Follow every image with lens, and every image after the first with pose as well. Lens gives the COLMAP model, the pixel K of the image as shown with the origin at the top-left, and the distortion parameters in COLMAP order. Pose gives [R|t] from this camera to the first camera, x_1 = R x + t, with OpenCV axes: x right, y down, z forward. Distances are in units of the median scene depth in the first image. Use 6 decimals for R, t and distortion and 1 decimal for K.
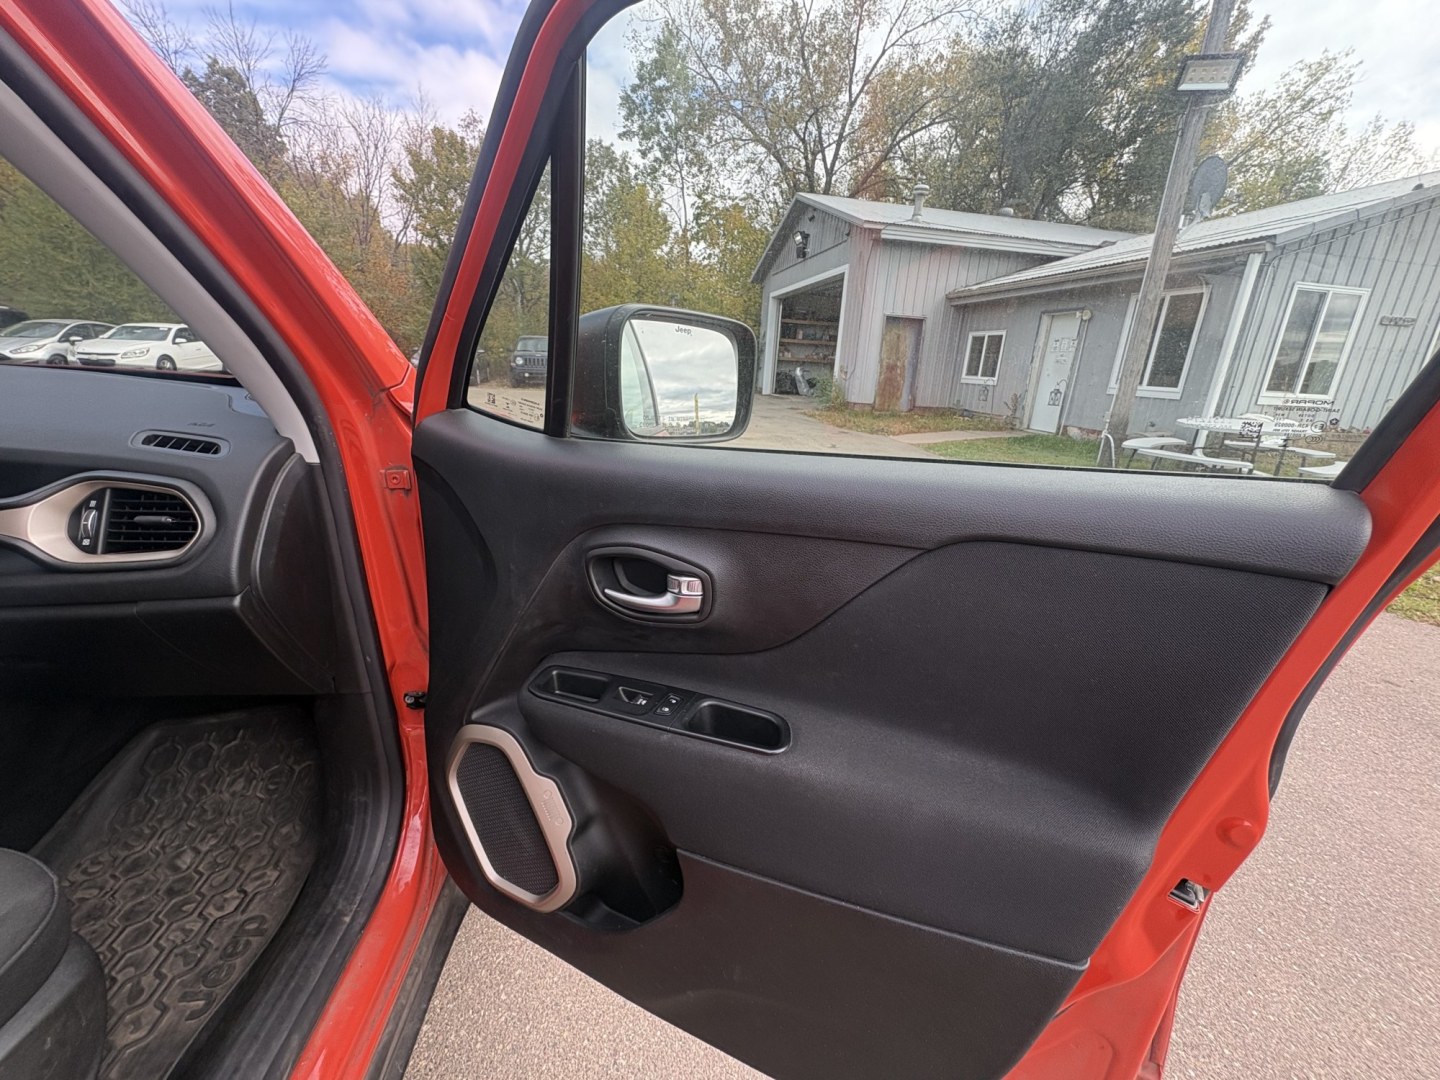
lens RADIAL K [[572.1, 0, 719.1], [0, 572.1, 541.7], [0, 0, 1]] dist [-0.000250, 0.000172]
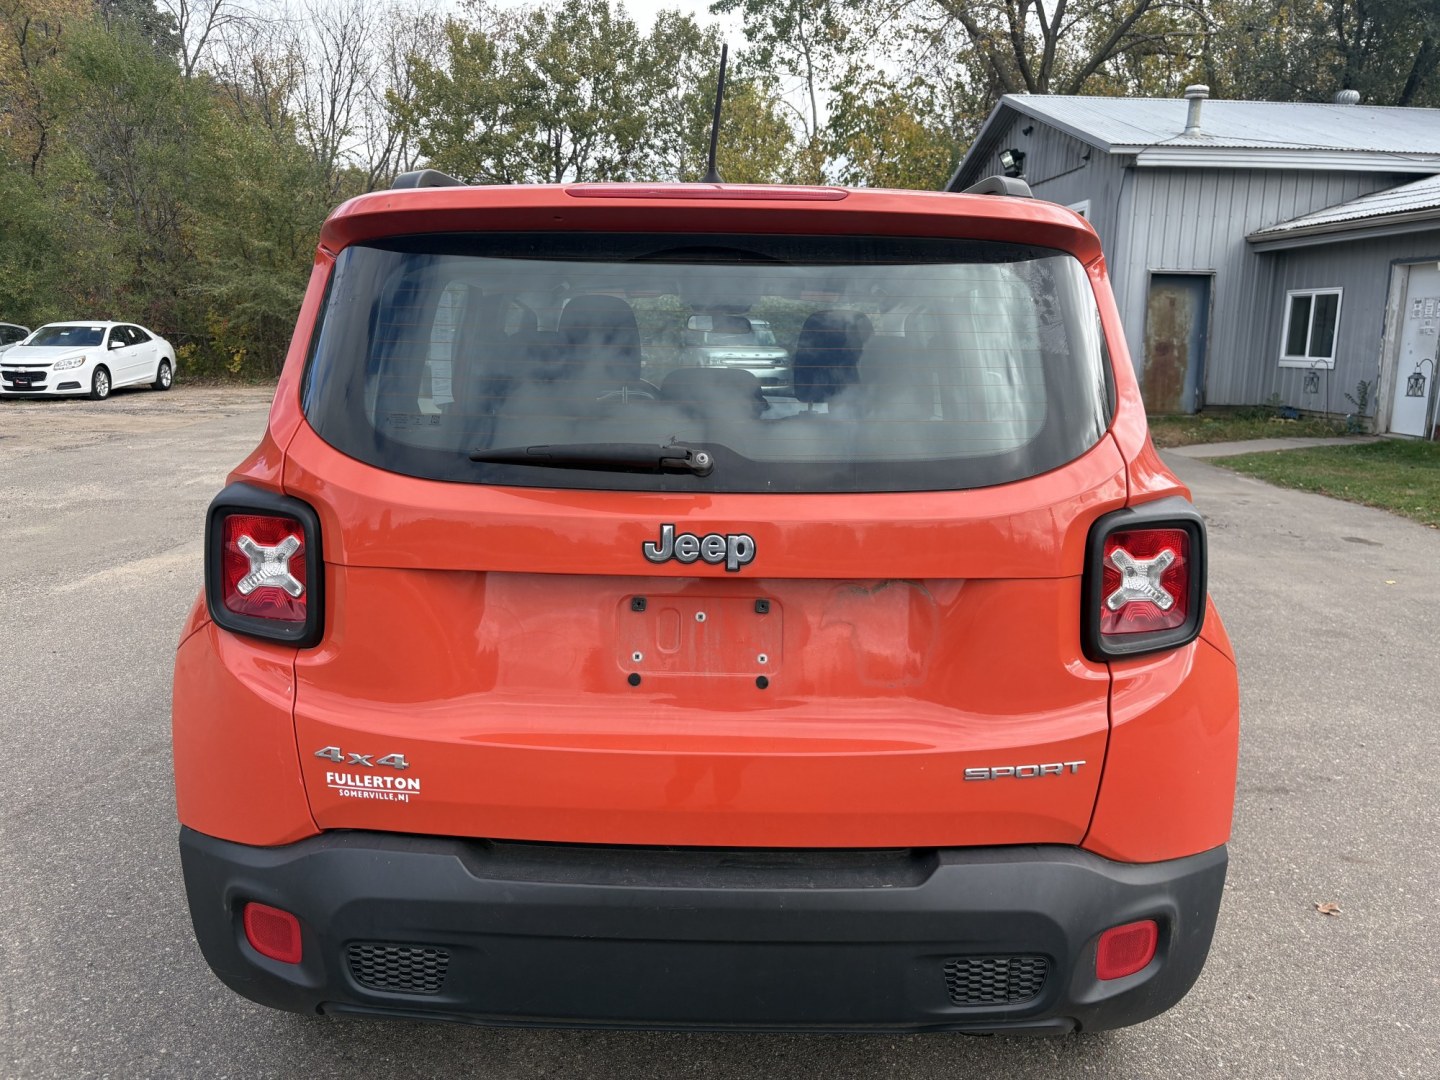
lens RADIAL K [[1092.2, 0, 711.4], [0, 1092.2, 527.1], [0, 0, 1]] dist [0.045759, -0.038701]
pose [[0.992112, -0.015194, -0.124427, -0.038248], [-0.001735, 0.990867, -0.134828, 0.045279], [0.125339, 0.133981, 0.983026, -0.179401]]
